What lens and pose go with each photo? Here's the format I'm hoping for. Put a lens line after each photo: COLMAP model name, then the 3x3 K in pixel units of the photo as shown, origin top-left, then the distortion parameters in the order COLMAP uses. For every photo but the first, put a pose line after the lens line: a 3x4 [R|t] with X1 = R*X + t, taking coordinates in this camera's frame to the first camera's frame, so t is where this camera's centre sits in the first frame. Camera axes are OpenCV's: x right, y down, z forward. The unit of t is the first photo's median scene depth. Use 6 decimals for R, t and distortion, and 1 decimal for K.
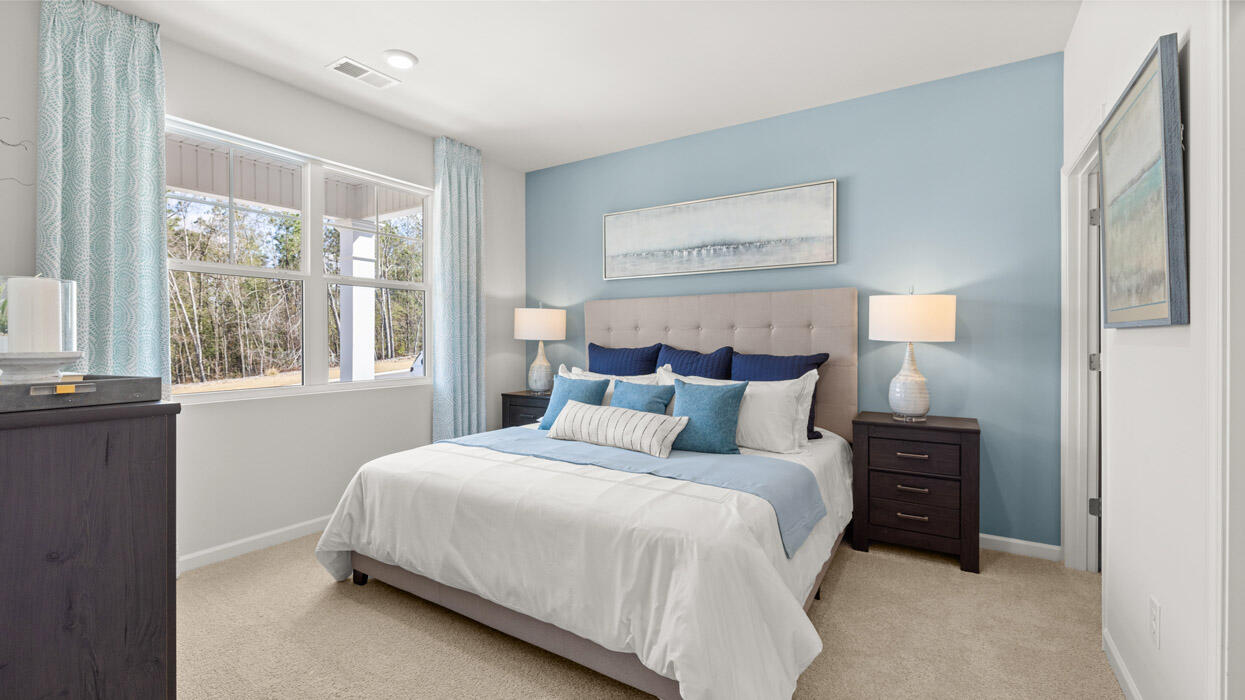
lens RADIAL K [[519.1, 0, 620.8], [0, 519.1, 351.1], [0, 0, 1]] dist [-0.019064, 0.002652]
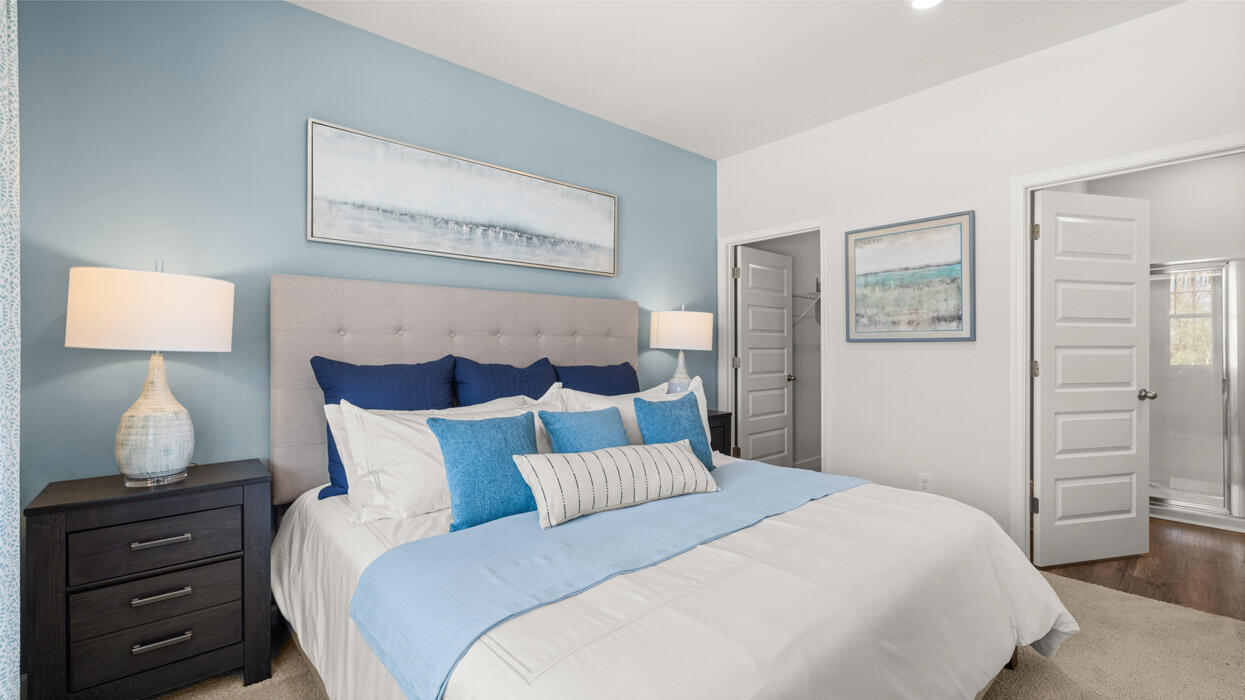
lens RADIAL K [[519.1, 0, 618.8], [0, 519.1, 346.2], [0, 0, 1]] dist [-0.019064, 0.002652]
pose [[0.282385, 0.003306, 0.959295, -0.526164], [0.027670, 0.999550, -0.011590, -0.013447], [-0.958902, 0.029817, 0.282166, 0.629754]]
